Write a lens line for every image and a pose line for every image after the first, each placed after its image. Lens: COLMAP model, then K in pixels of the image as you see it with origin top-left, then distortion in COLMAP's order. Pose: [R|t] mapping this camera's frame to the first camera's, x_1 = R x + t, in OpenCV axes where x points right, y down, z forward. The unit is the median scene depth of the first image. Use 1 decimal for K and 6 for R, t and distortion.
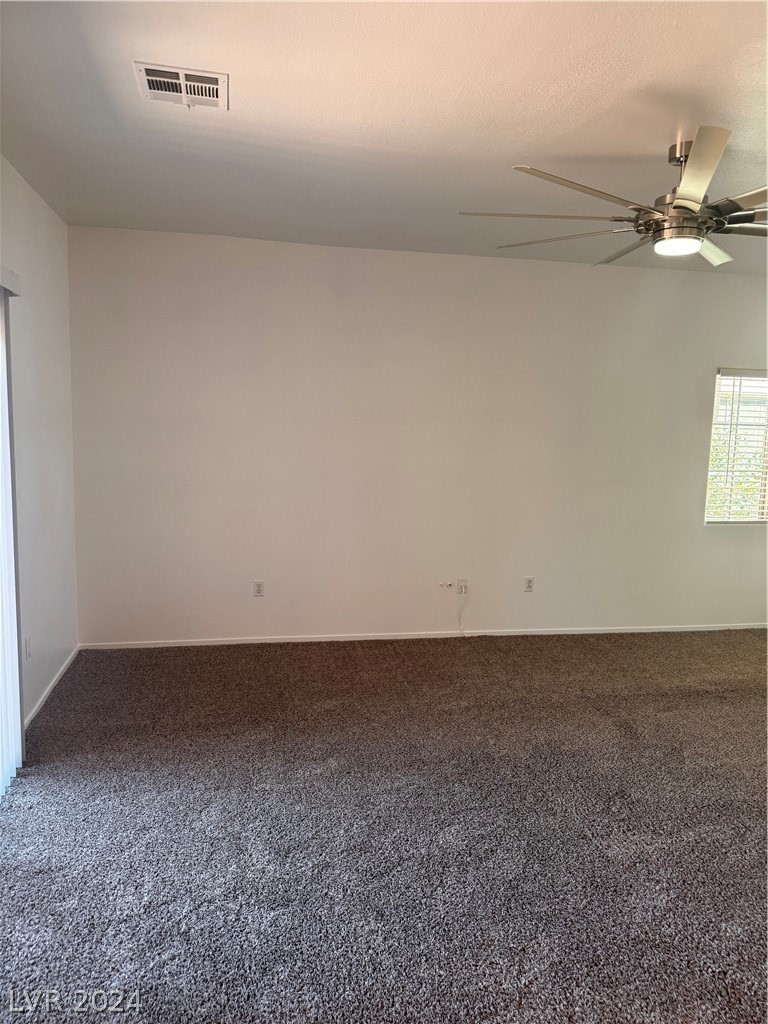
lens RADIAL K [[729.3, 0, 373.9], [0, 729.3, 509.0], [0, 0, 1]] dist [0.046447, -0.044509]
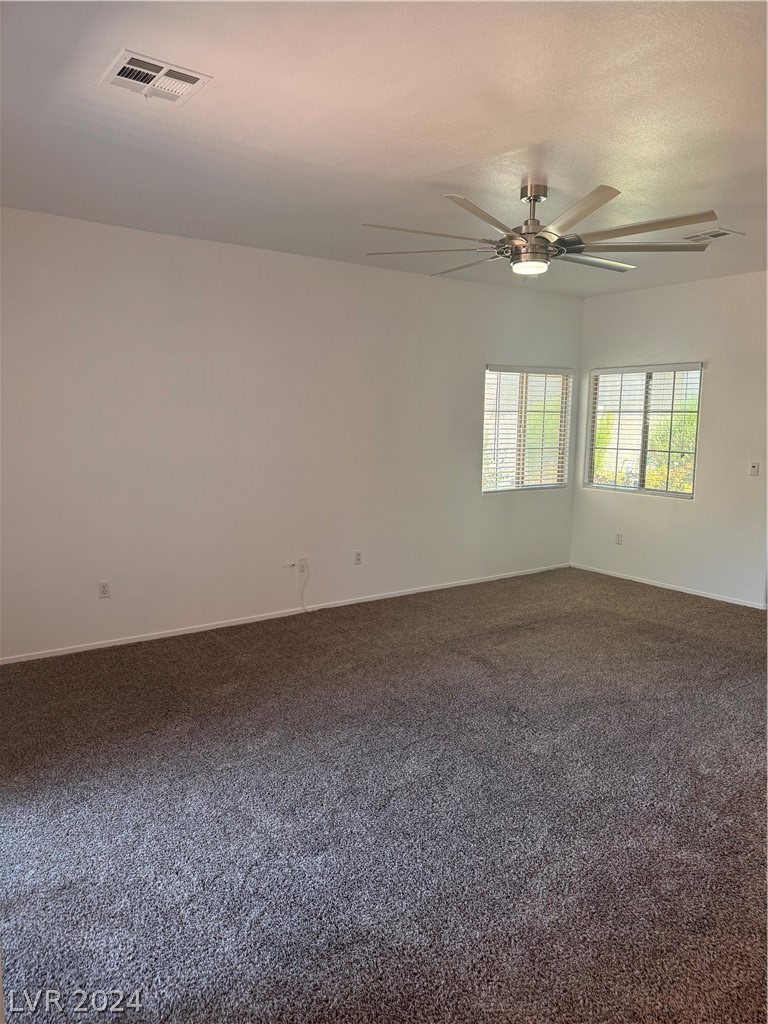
lens RADIAL K [[729.3, 0, 385.6], [0, 729.3, 503.1], [0, 0, 1]] dist [0.046447, -0.044509]
pose [[0.907531, -0.067853, 0.414469, -0.366707], [0.066304, 0.997635, 0.018142, 0.006802], [-0.414719, 0.011016, 0.909883, -0.035162]]
